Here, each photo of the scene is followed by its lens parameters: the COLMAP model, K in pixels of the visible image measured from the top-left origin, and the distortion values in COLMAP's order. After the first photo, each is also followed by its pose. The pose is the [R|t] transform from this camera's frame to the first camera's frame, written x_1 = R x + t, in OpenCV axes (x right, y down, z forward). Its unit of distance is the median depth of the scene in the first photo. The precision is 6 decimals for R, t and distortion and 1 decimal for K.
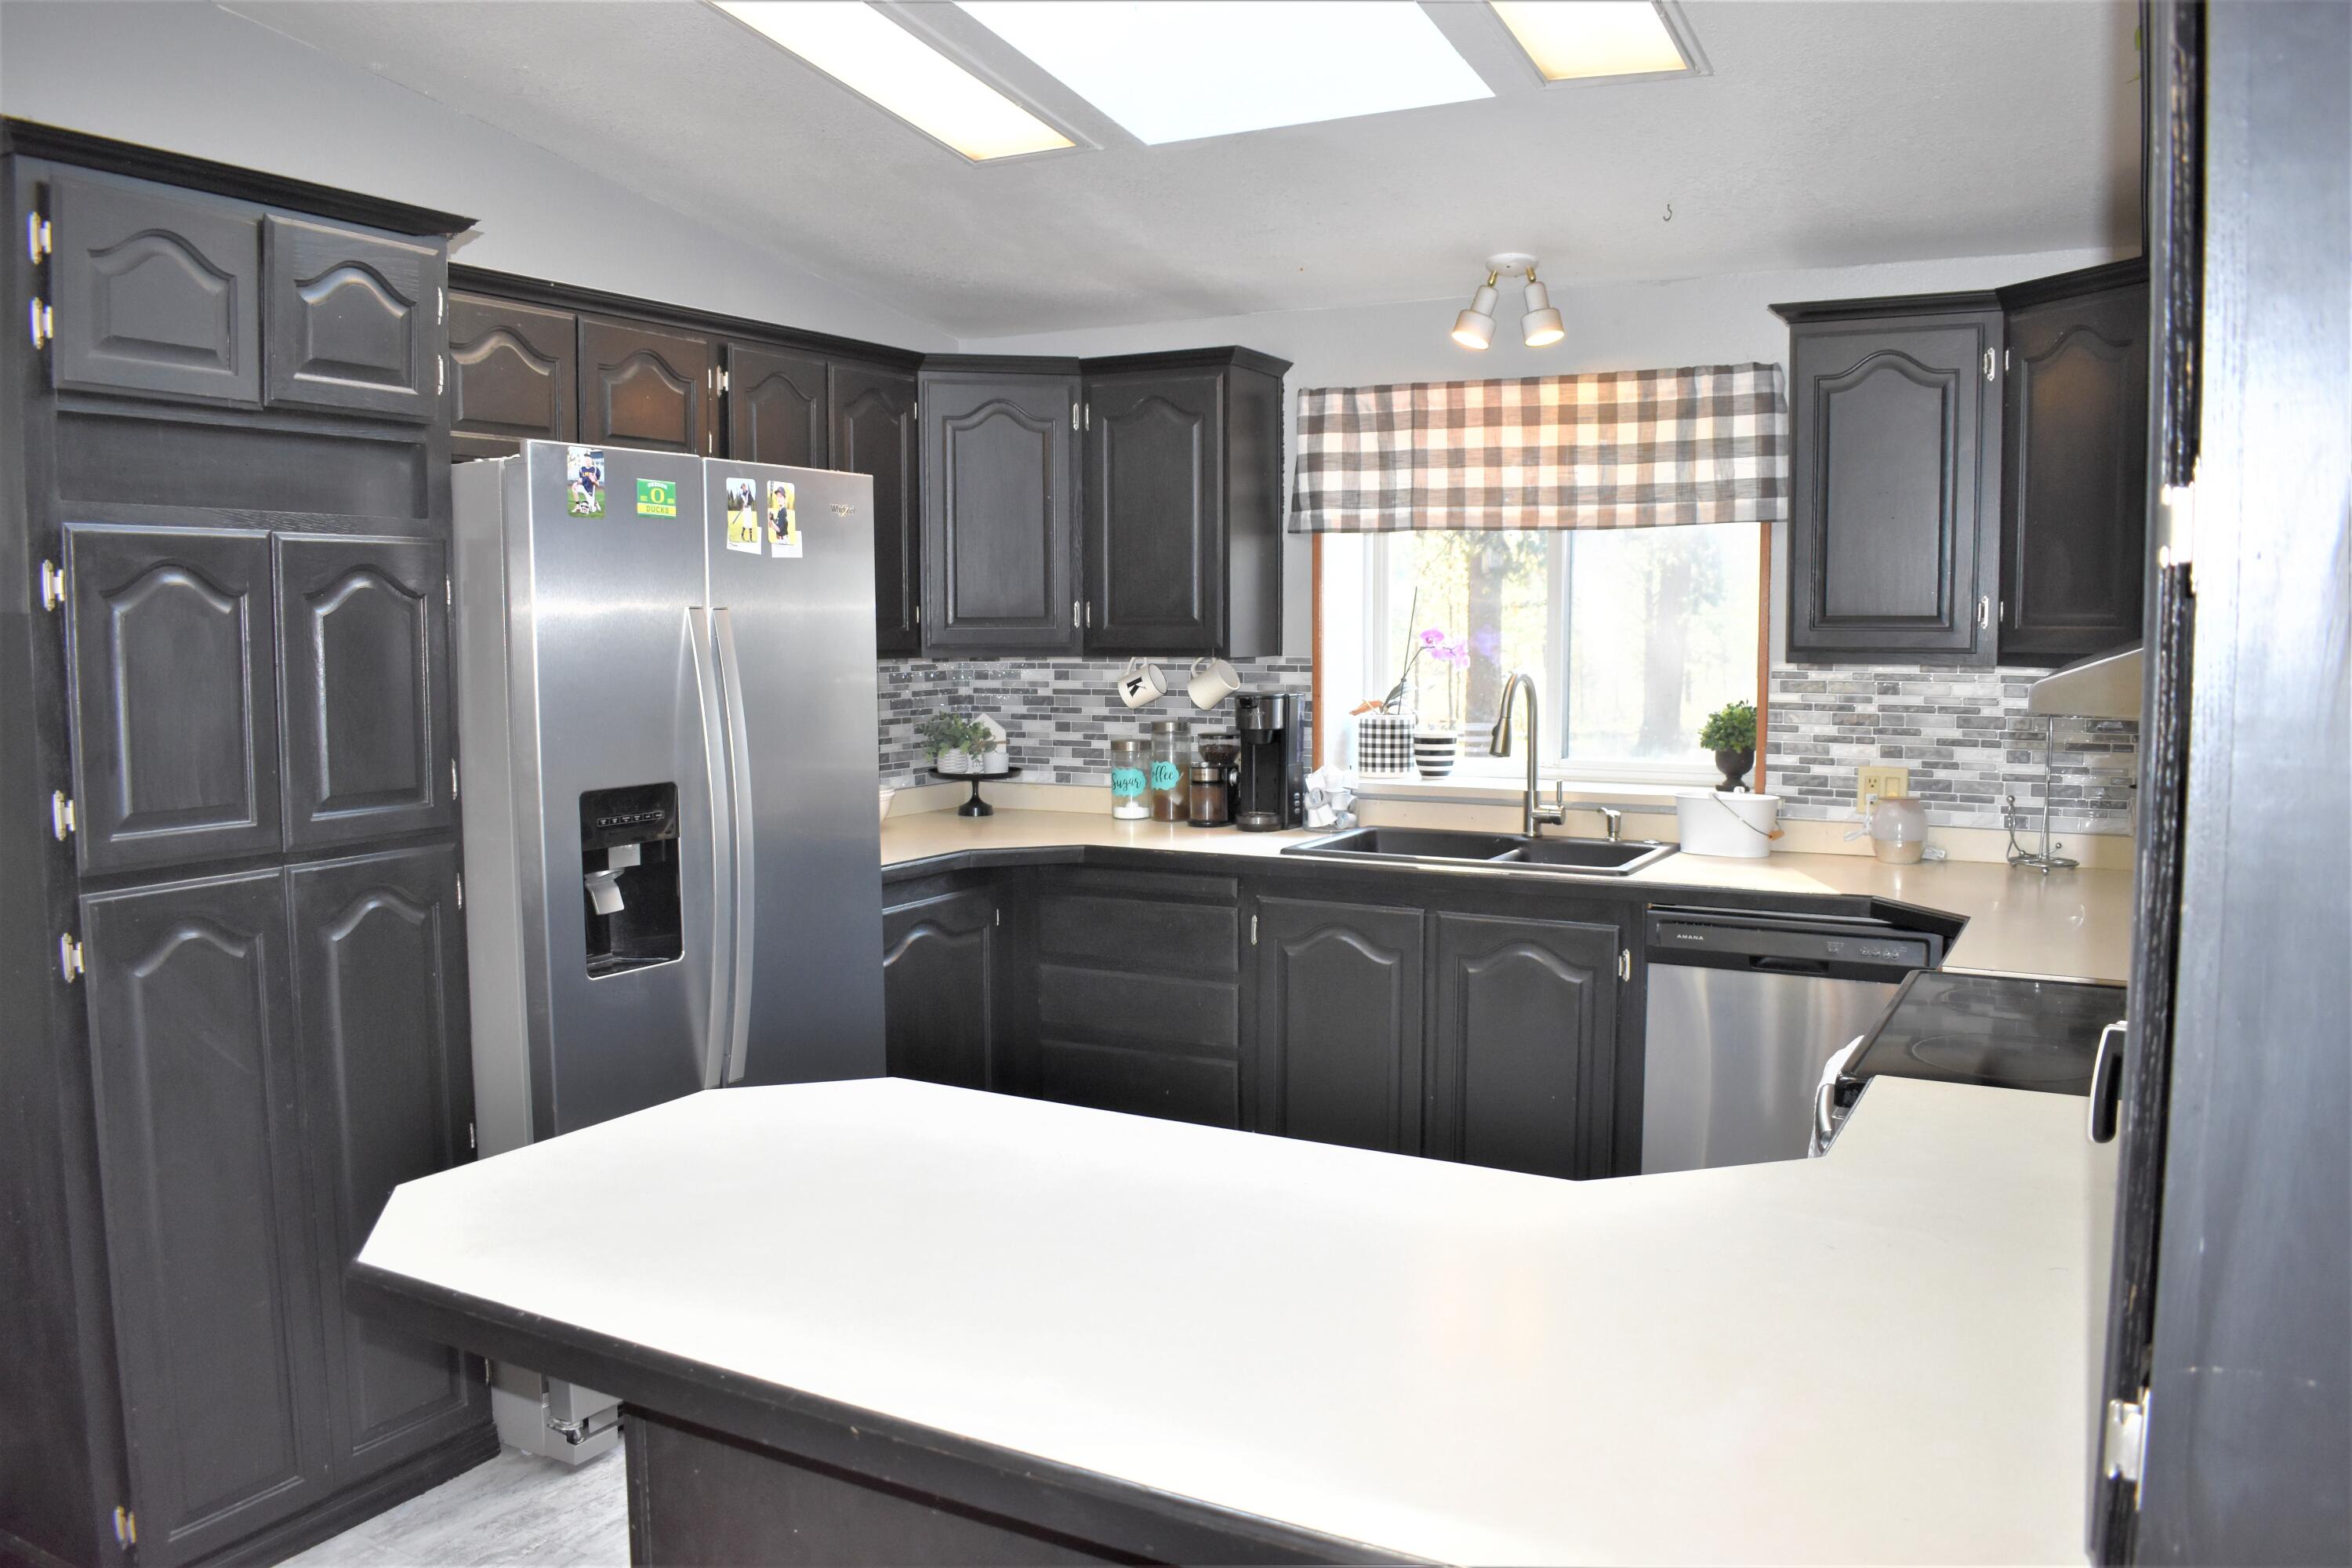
lens RADIAL K [[1829.8, 0, 1176.0], [0, 1829.8, 784.0], [0, 0, 1]] dist [-0.094622, 0.017449]
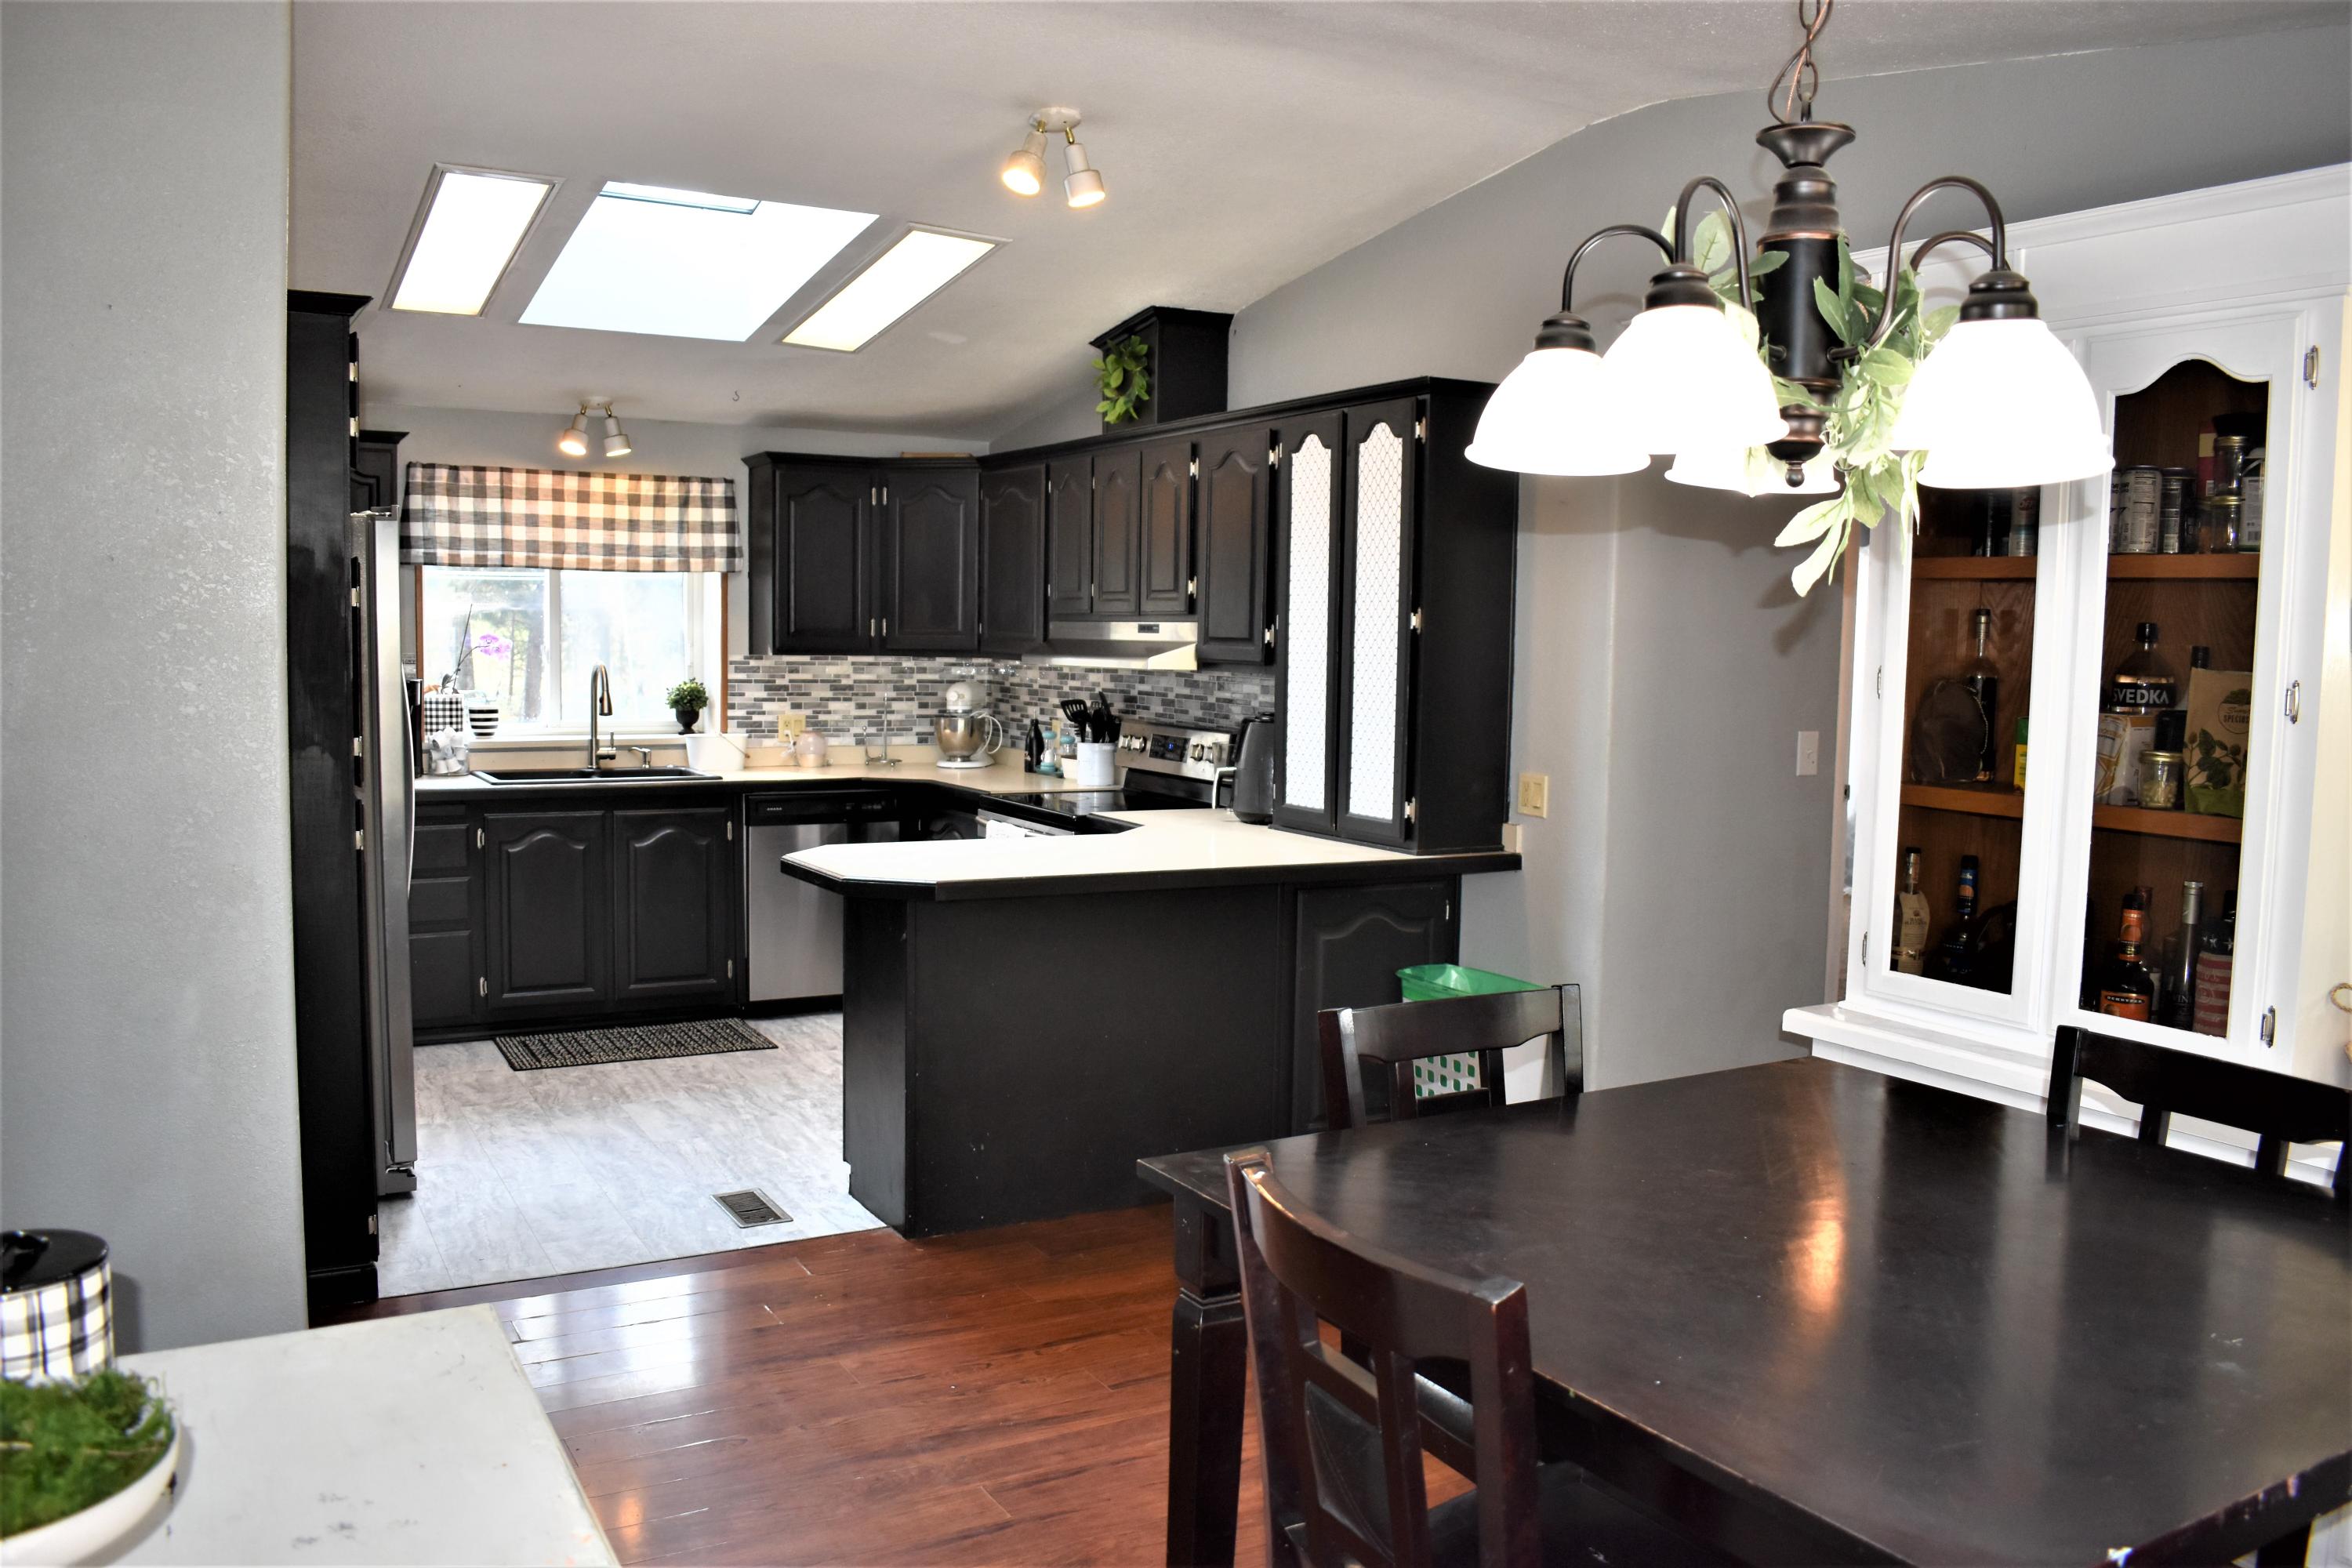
lens RADIAL K [[1829.8, 0, 1176.0], [0, 1829.8, 784.0], [0, 0, 1]] dist [-0.094622, 0.017449]
pose [[0.523477, -0.056141, 0.850188, -0.897863], [0.059947, 0.997781, 0.028977, 0.028154], [-0.849928, 0.035798, 0.525681, -0.239157]]
